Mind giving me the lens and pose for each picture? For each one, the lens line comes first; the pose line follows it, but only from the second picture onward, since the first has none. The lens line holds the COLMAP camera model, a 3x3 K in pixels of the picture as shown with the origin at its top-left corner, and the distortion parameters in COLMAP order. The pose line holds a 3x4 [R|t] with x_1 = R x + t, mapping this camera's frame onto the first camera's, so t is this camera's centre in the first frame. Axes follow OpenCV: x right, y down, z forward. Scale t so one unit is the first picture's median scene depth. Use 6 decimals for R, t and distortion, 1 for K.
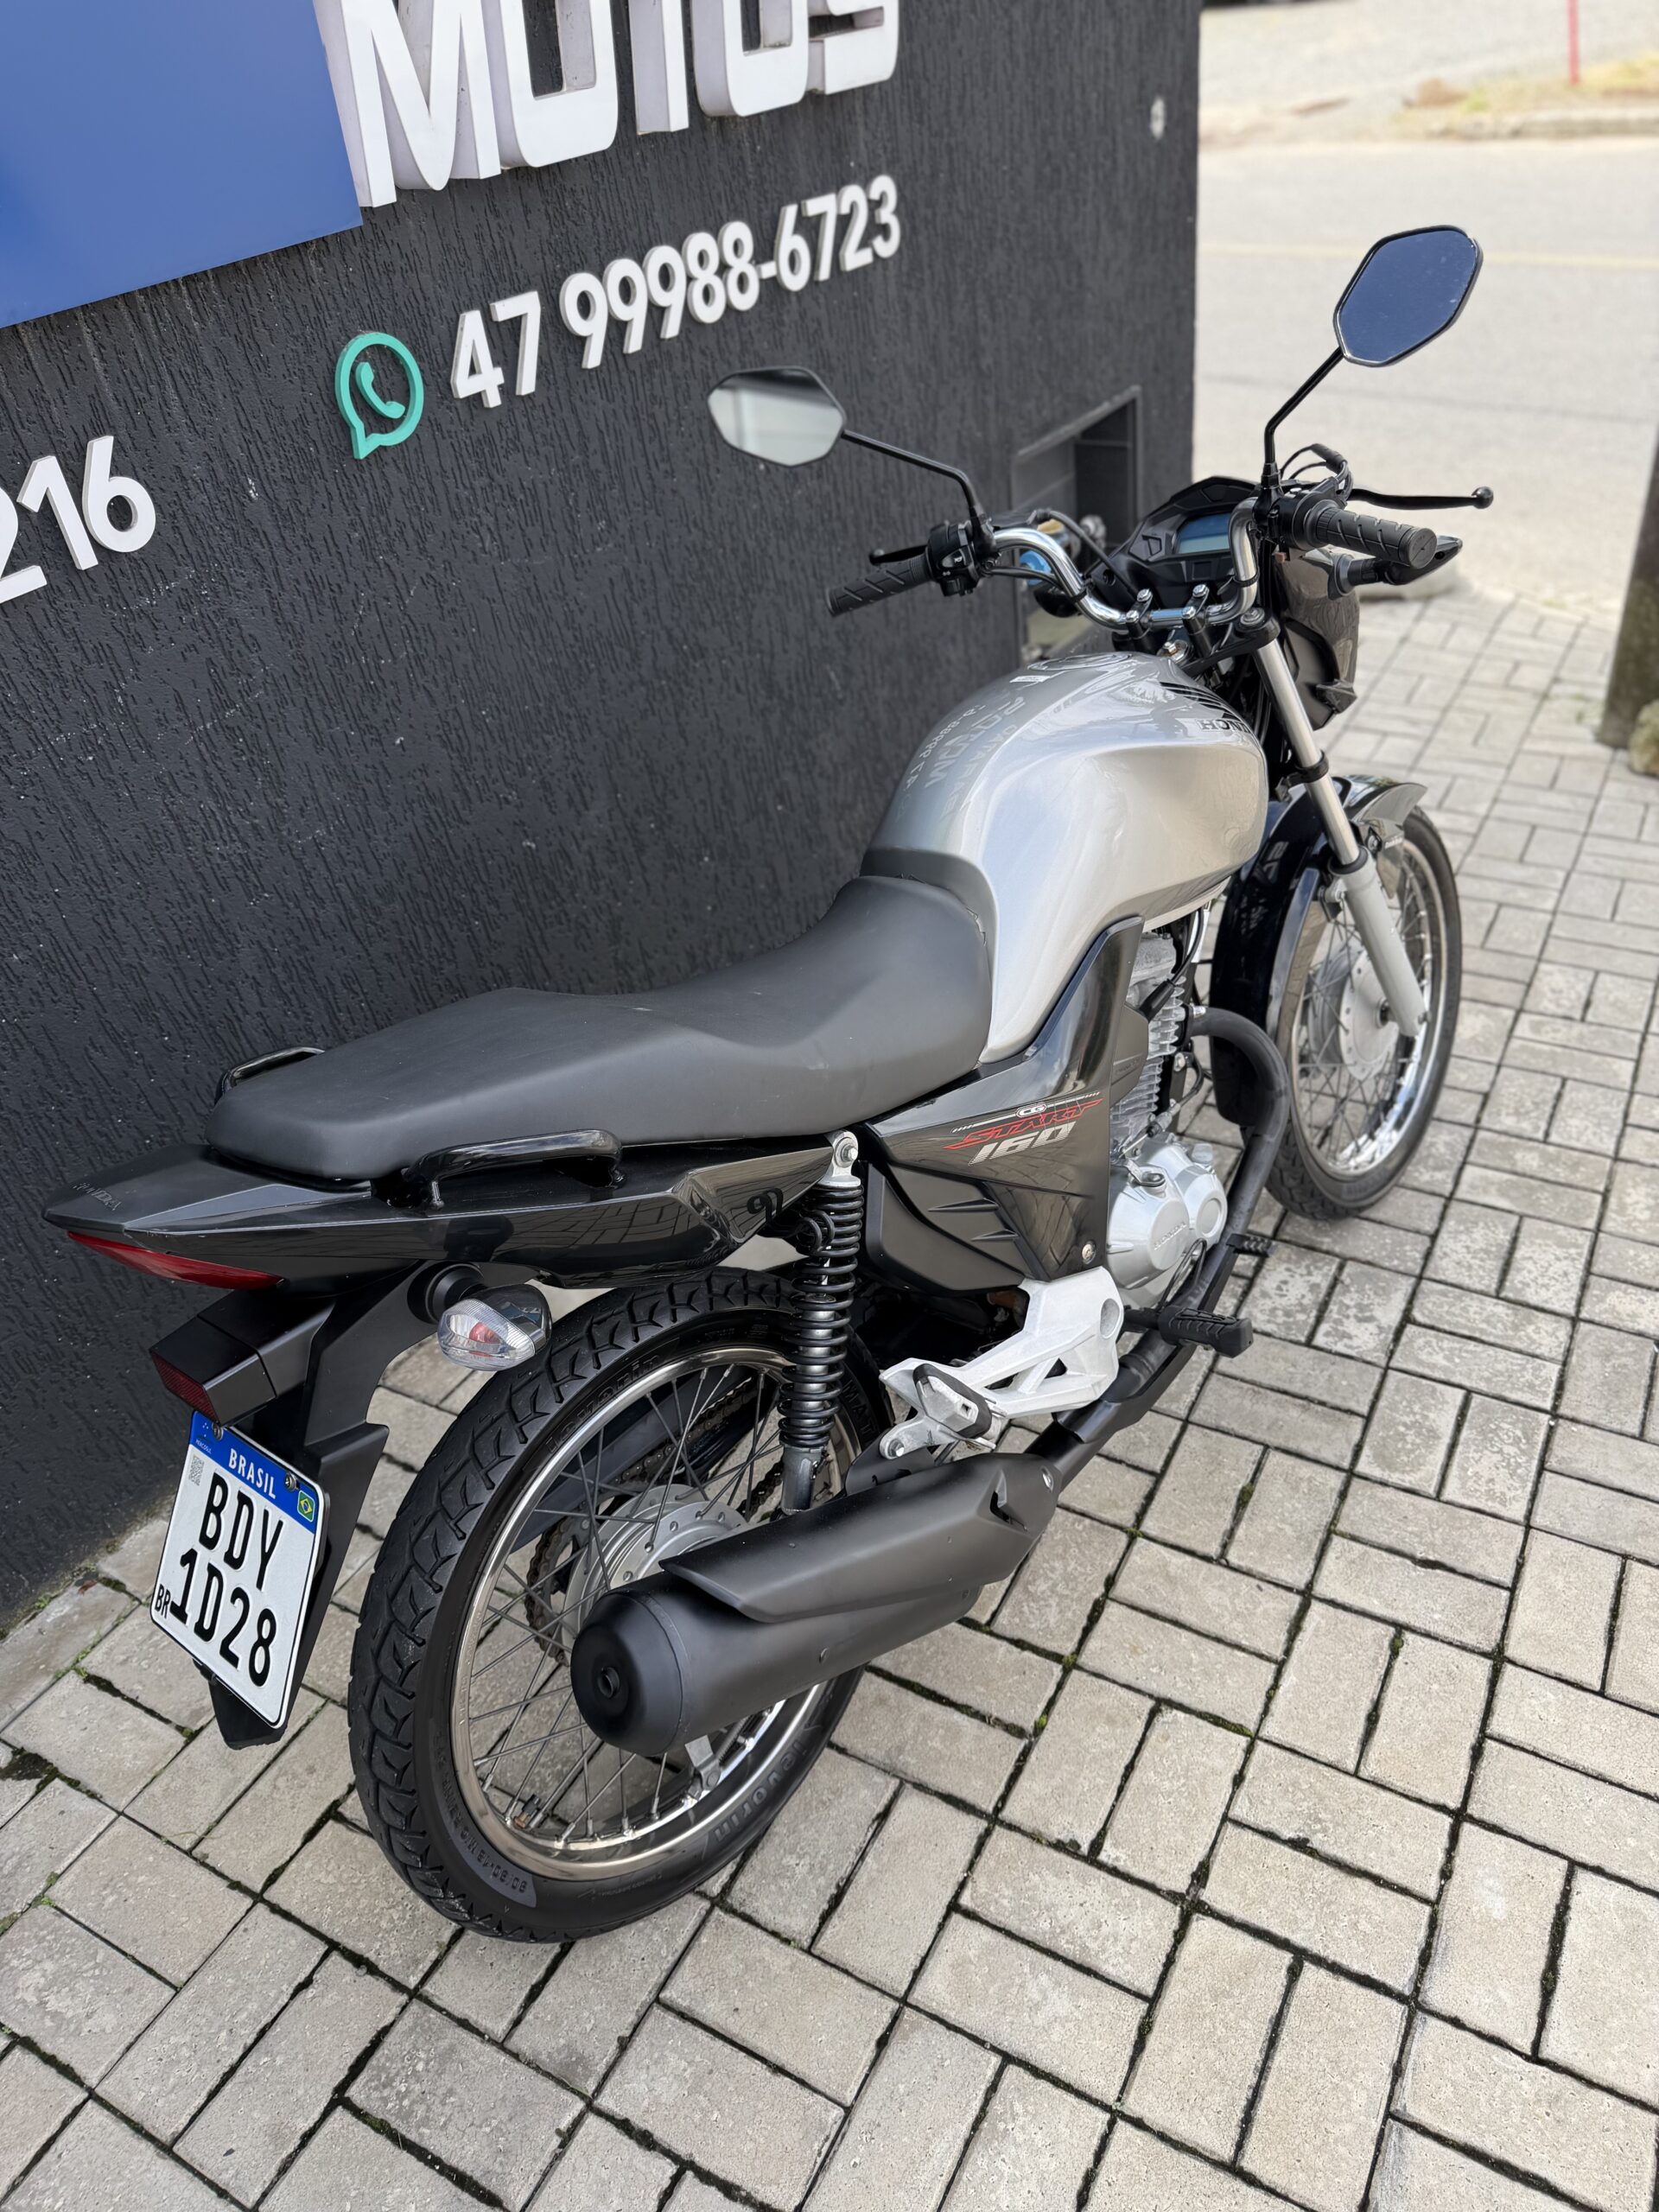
lens RADIAL K [[1584.1, 0, 829.2], [0, 1584.1, 1107.8], [0, 0, 1]] dist [0.000687, -0.003052]
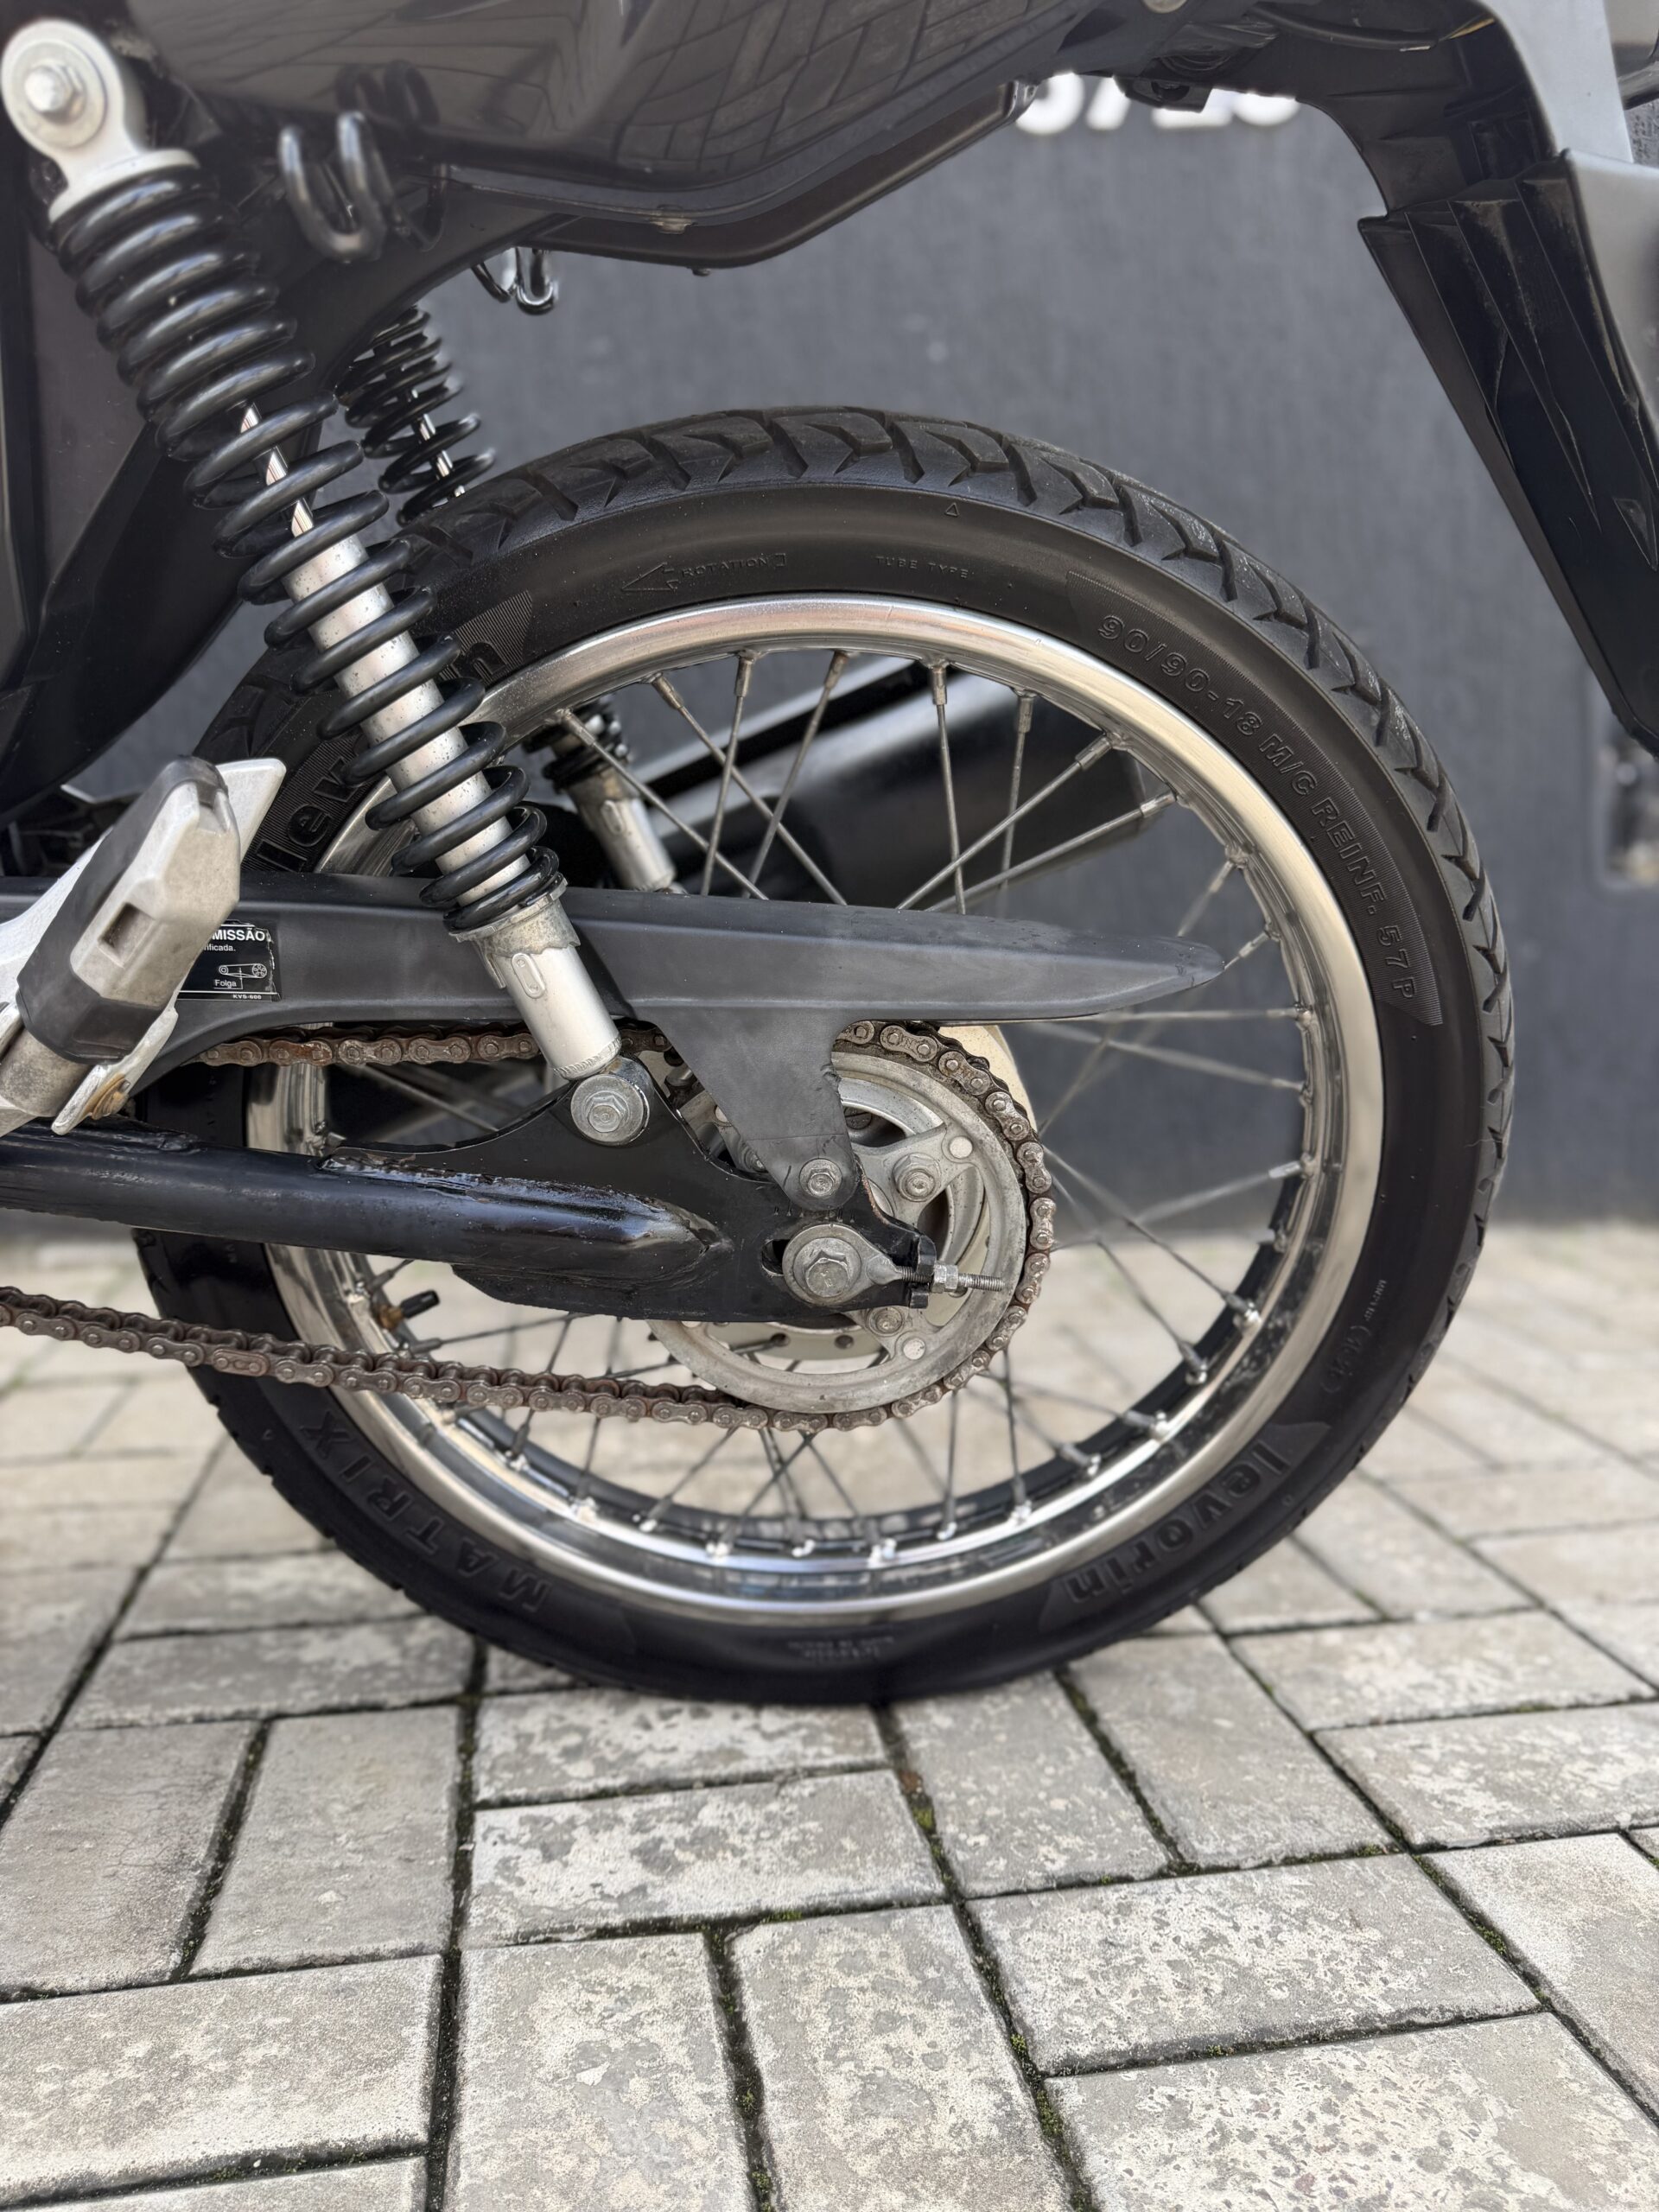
lens RADIAL K [[1597.0, 0, 824.1], [0, 1597.0, 1109.2], [0, 0, 1]] dist [-0.012209, 0.003942]
pose [[0.630018, 0.172157, -0.757258, 0.765178], [-0.464518, 0.864981, -0.189819, 0.067043], [0.622335, 0.471349, 0.624923, 1.005562]]
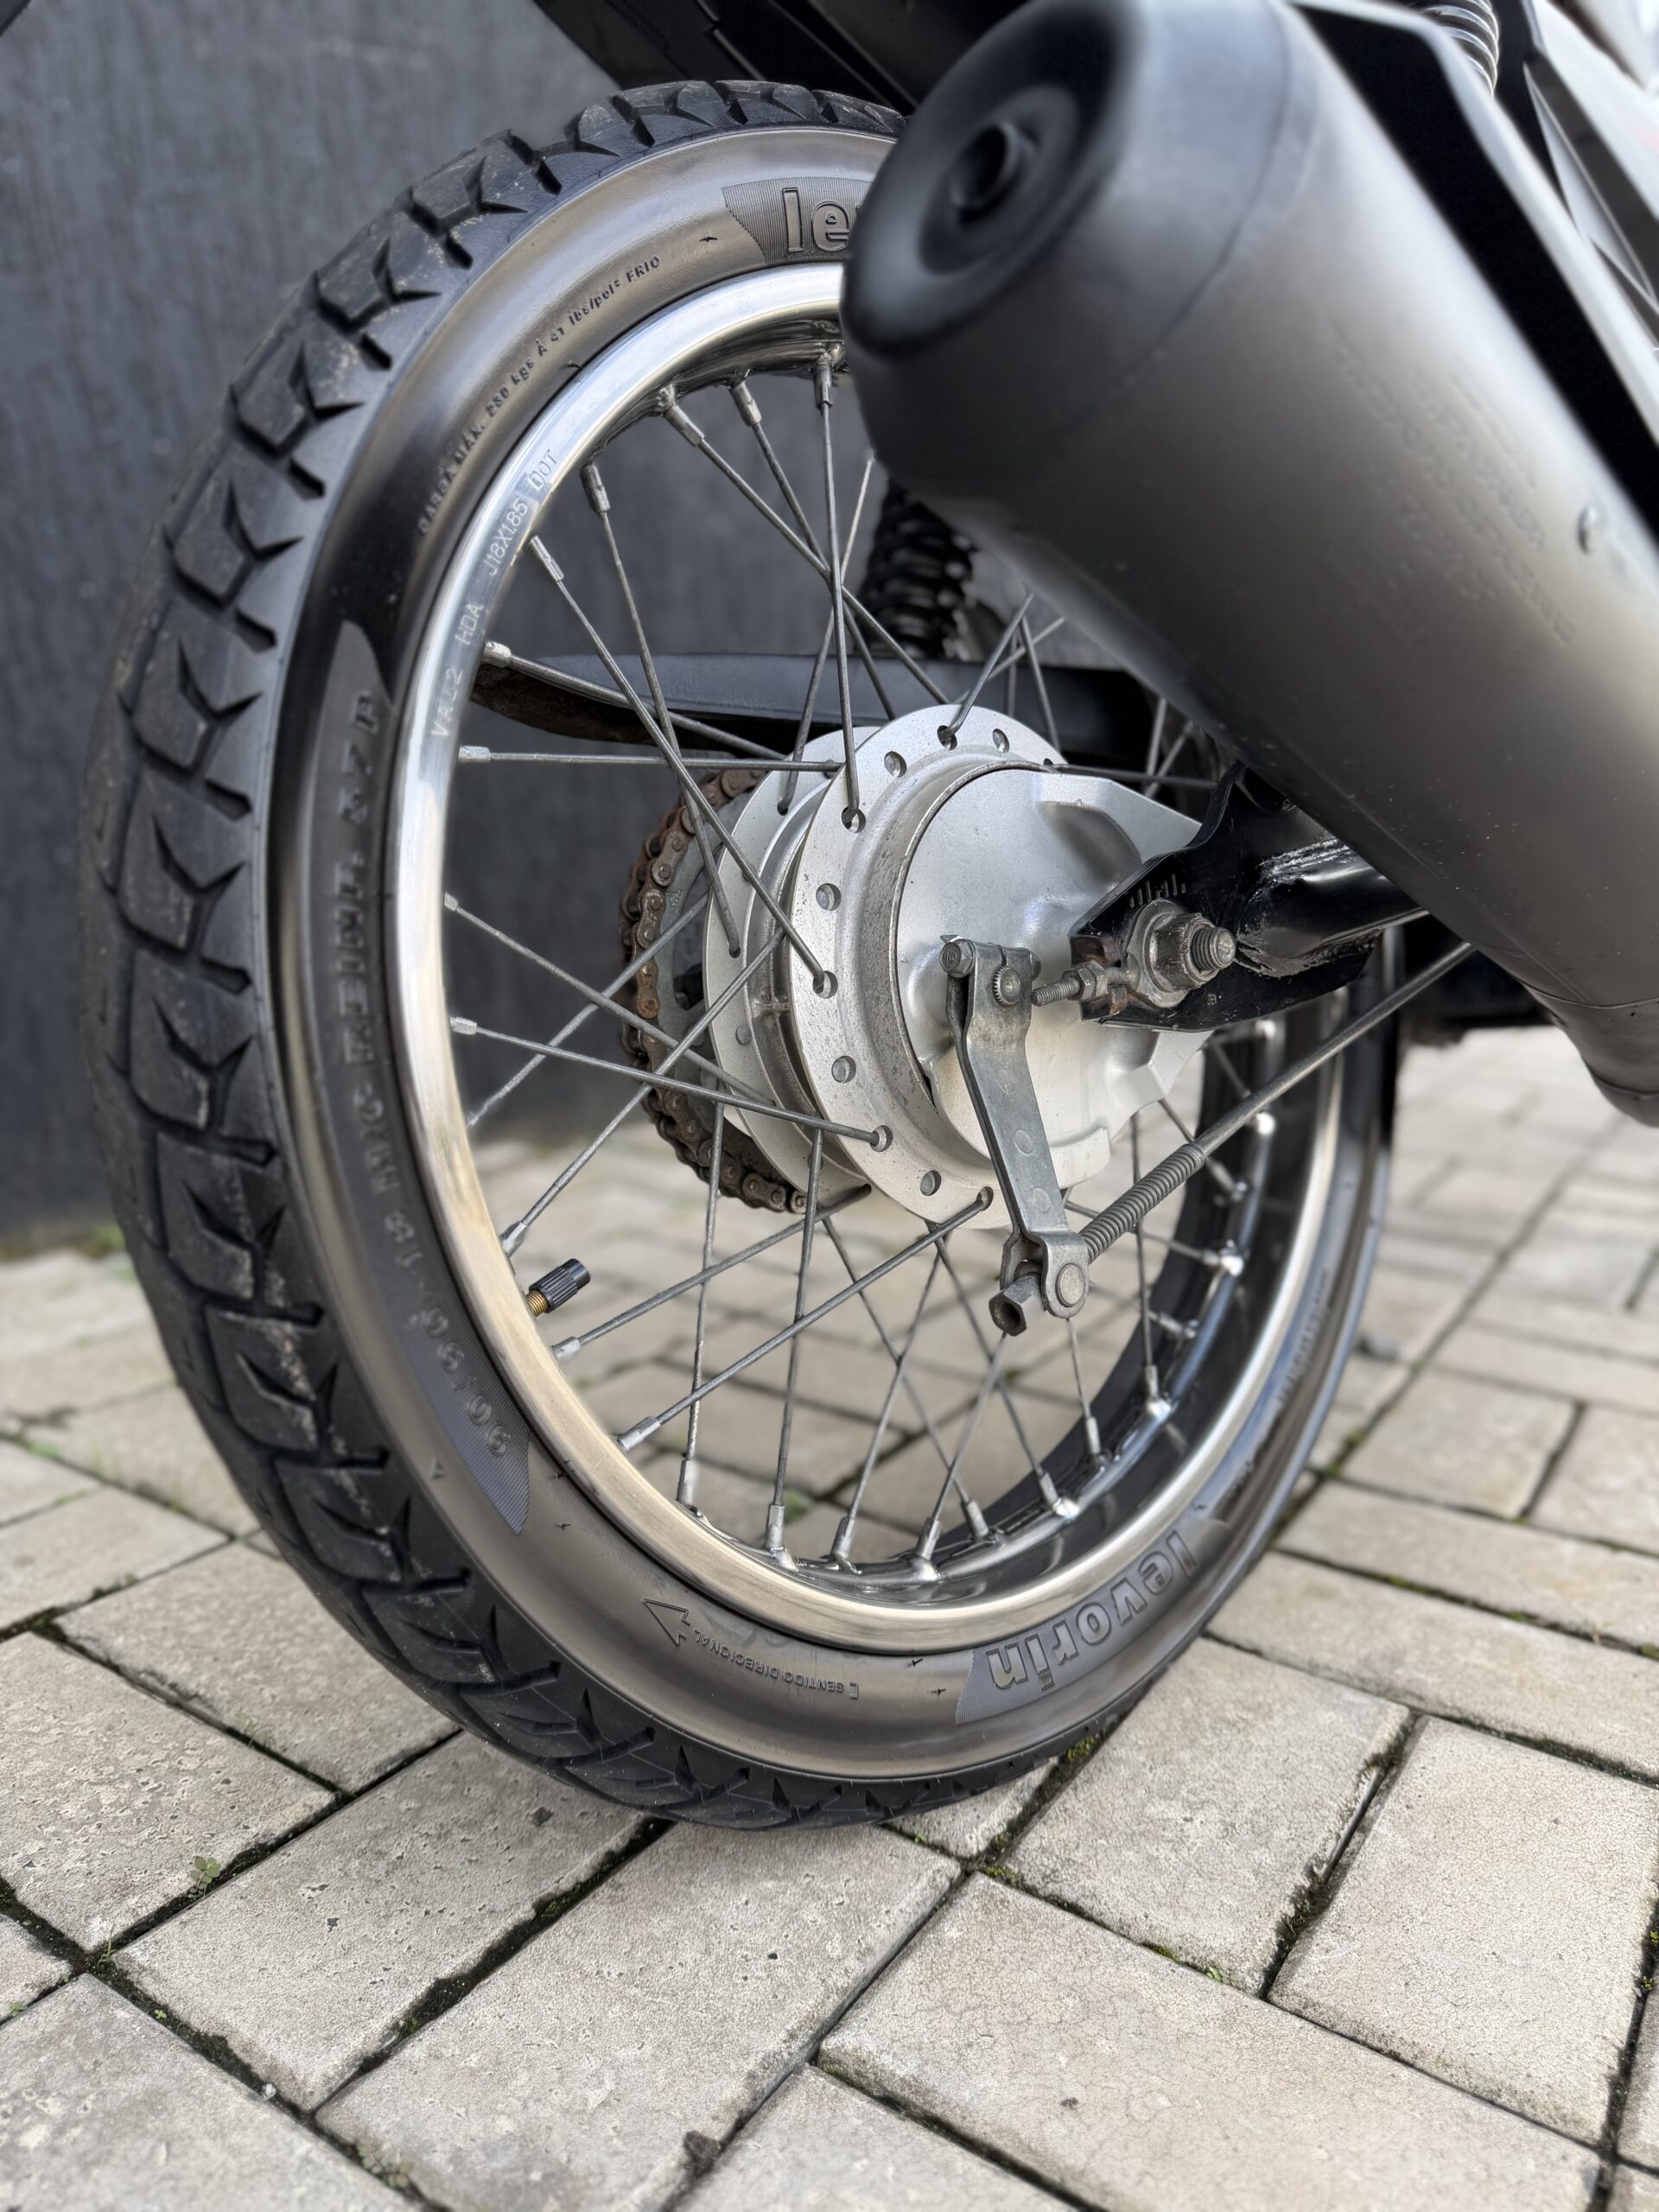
lens RADIAL K [[1607.7, 0, 834.9], [0, 1607.7, 1094.0], [0, 0, 1]] dist [-0.018599, 0.009301]
pose [[0.992714, 0.106457, -0.056438, -0.095789], [-0.119742, 0.923795, -0.363683, 0.448506], [0.013420, 0.367791, 0.929812, 0.562076]]
